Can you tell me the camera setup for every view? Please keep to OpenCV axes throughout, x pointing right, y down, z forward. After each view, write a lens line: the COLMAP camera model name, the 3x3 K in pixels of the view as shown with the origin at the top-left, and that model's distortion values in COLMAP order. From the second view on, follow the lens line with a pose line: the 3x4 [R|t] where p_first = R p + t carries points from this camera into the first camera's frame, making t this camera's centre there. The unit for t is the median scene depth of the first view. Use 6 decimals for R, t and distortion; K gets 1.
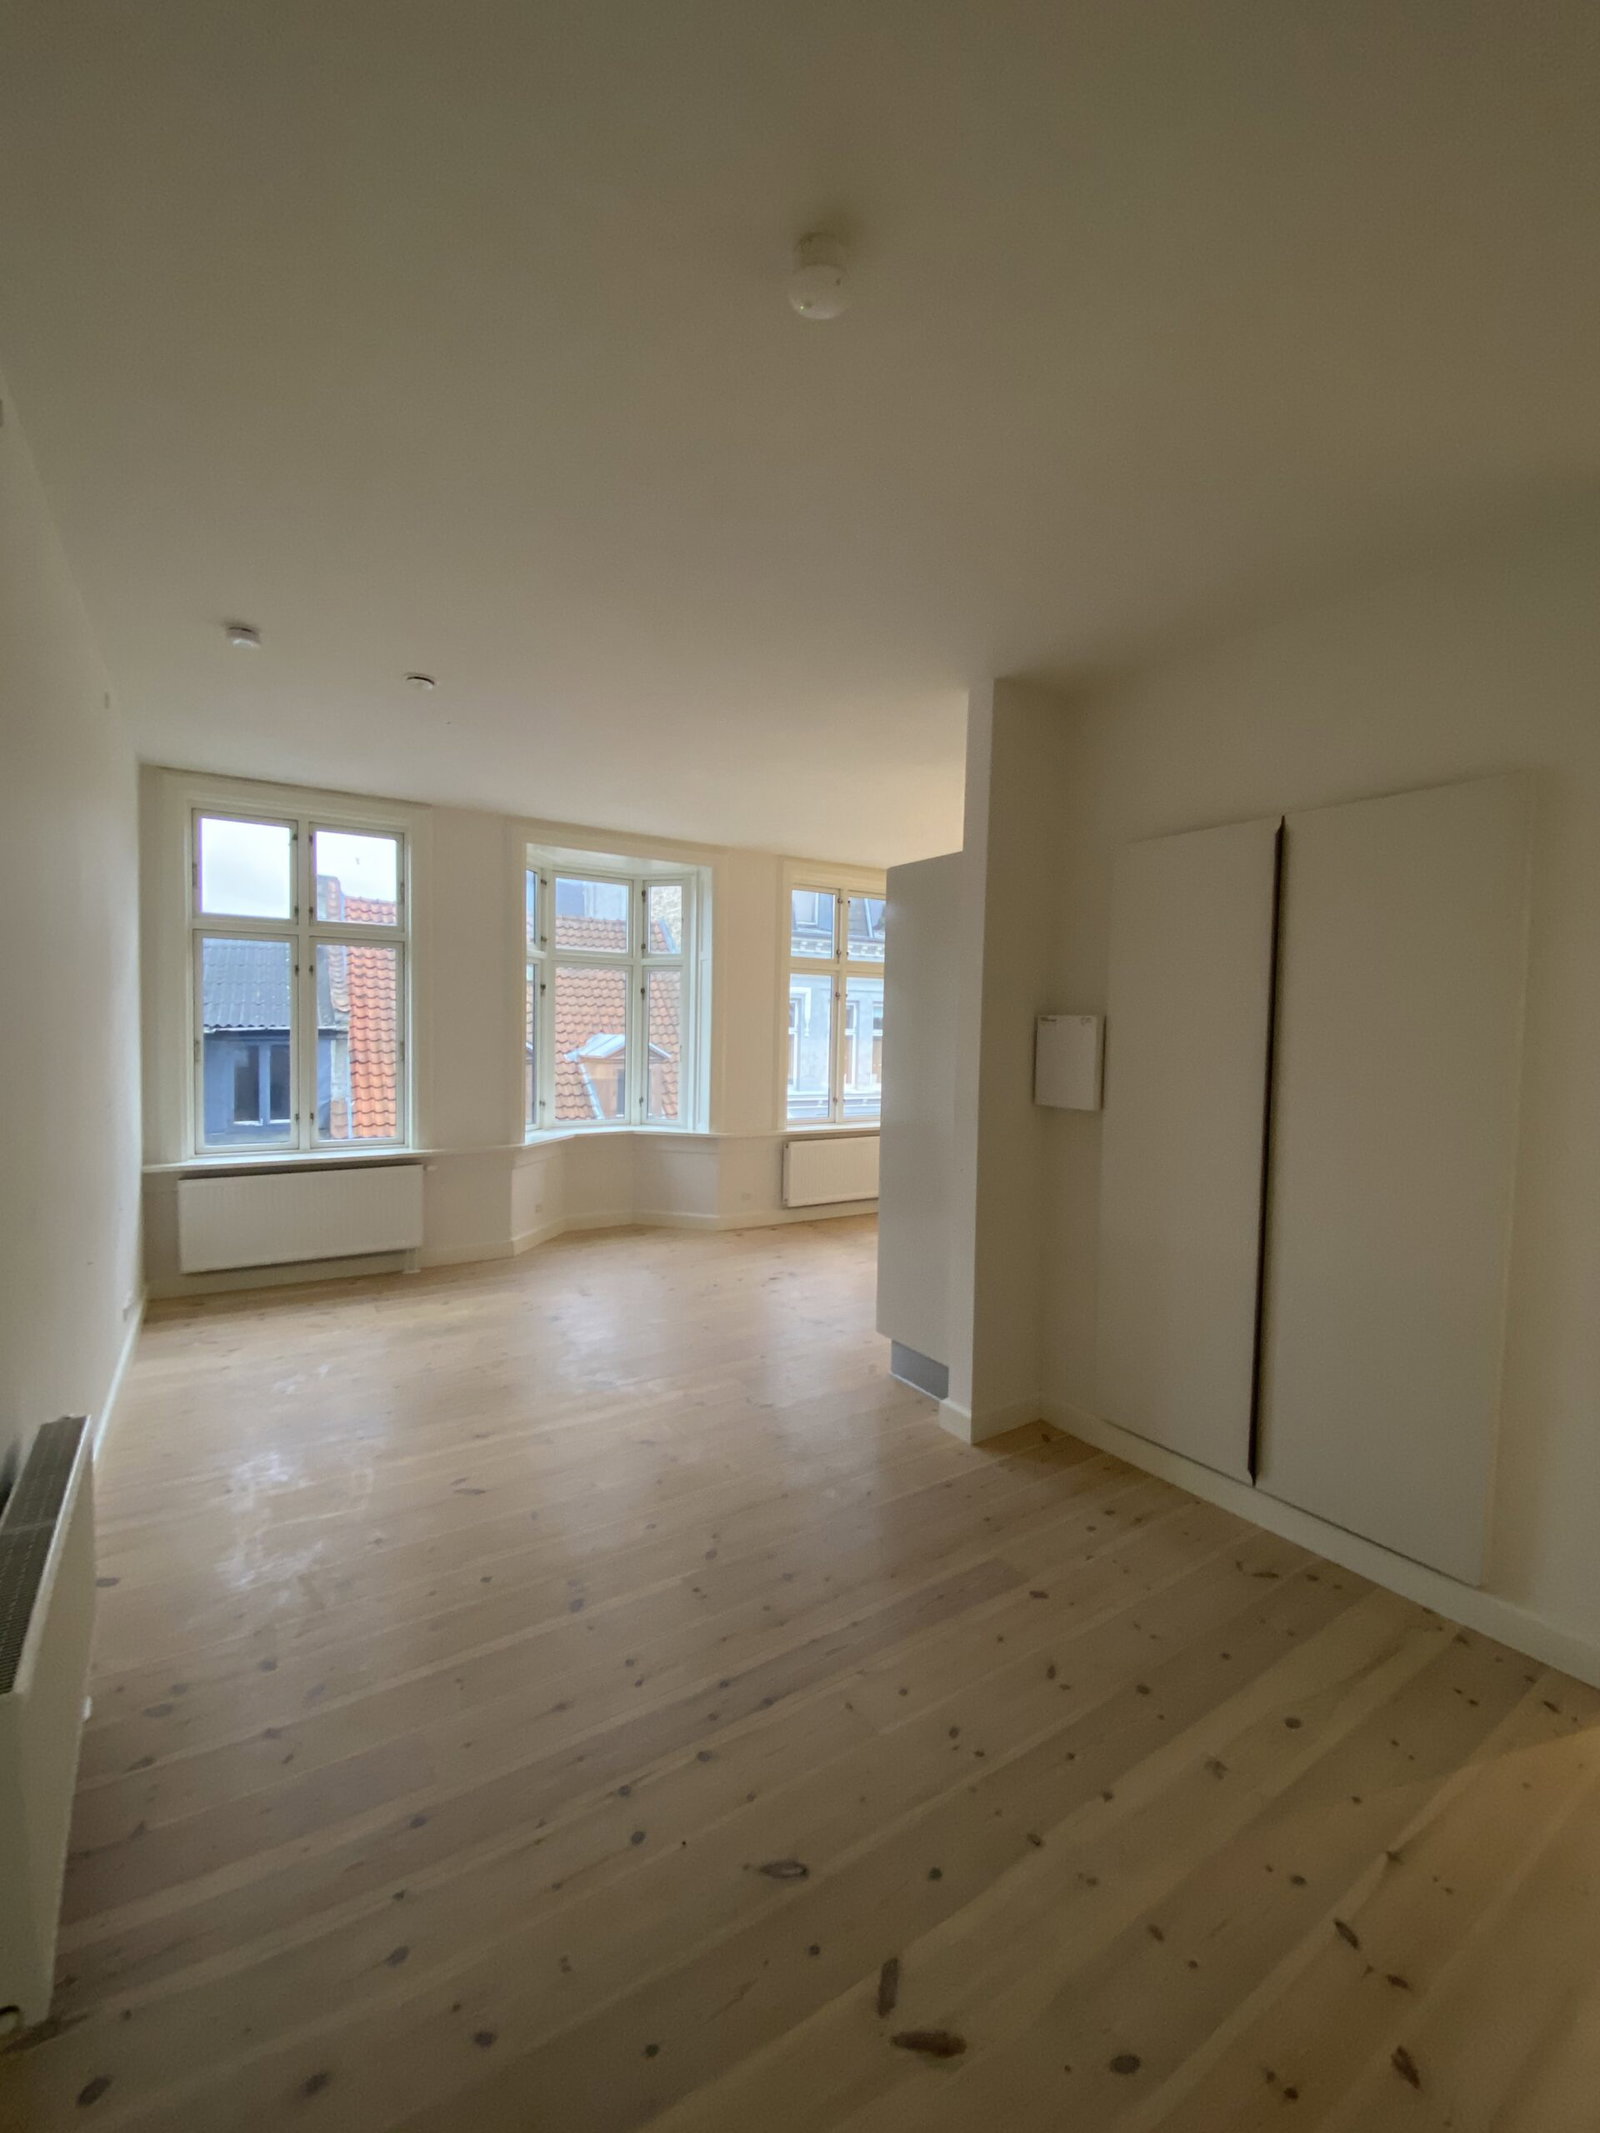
lens RADIAL K [[839.3, 0, 800.0], [0, 839.3, 1066.5], [0, 0, 1]] dist [0.030194, -0.022188]
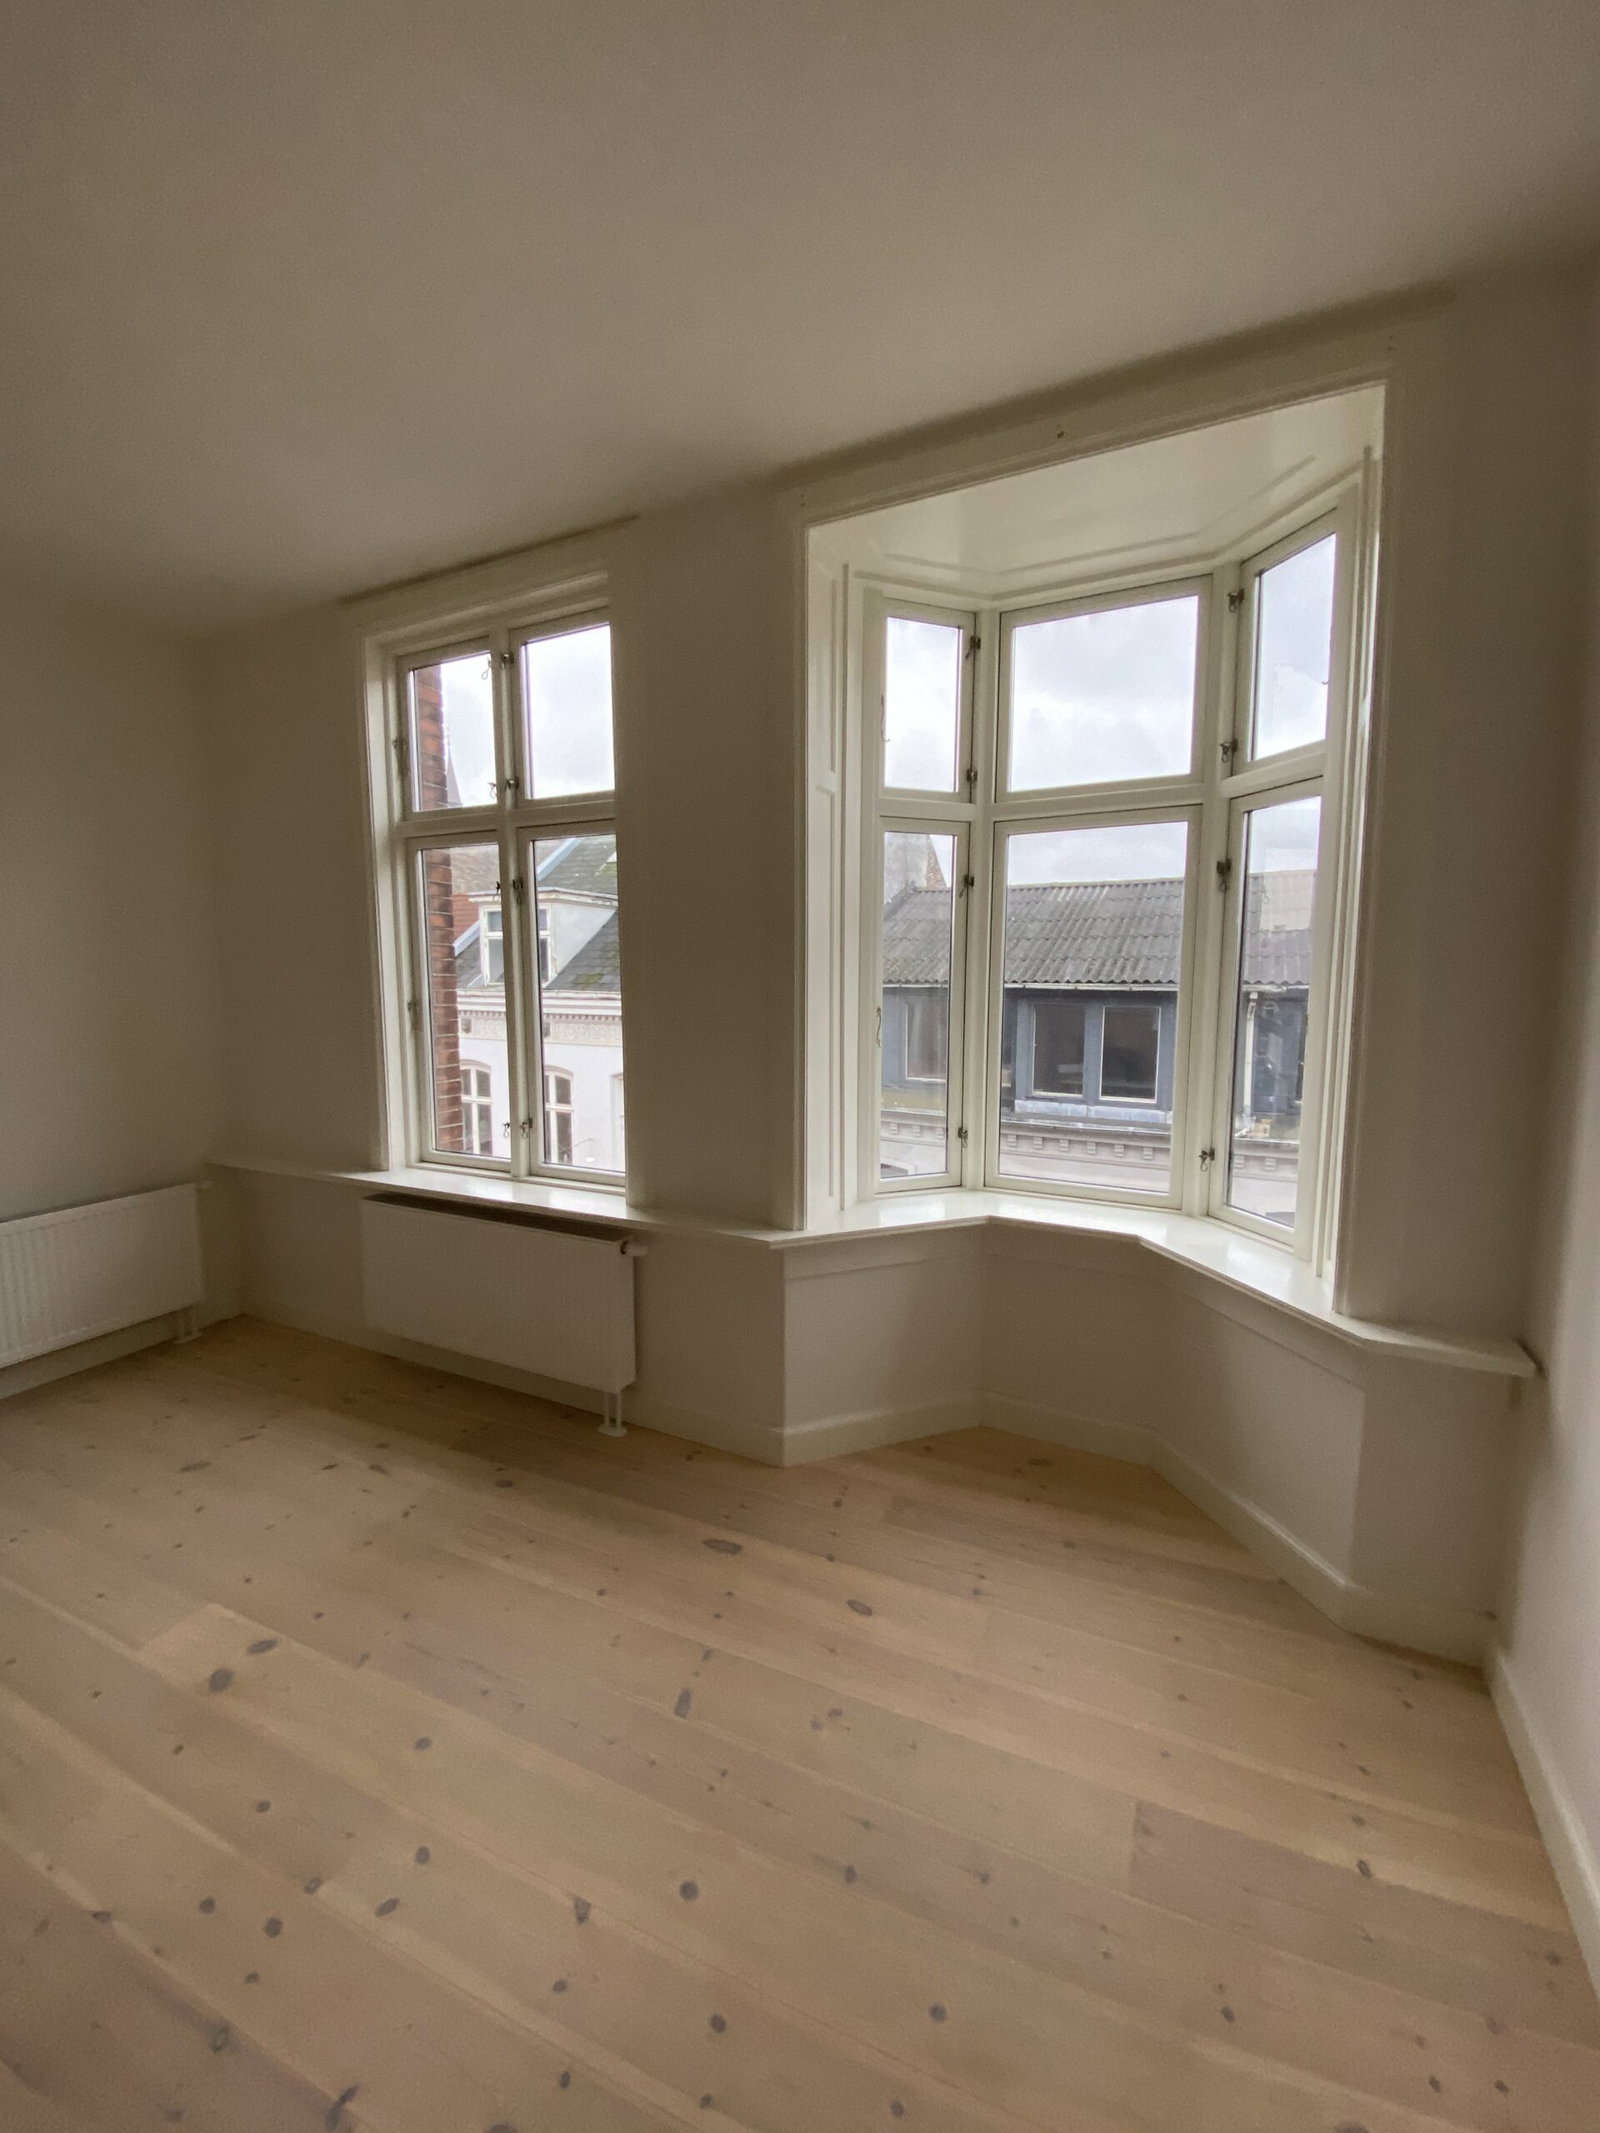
lens RADIAL K [[860.6, 0, 799.6], [0, 860.6, 1063.0], [0, 0, 1]] dist [0.026467, -0.021317]
pose [[0.534167, 0.069275, -0.842536, 0.047486], [-0.023116, 0.997461, 0.067357, -0.026793], [0.845063, -0.016504, 0.534412, 0.687168]]
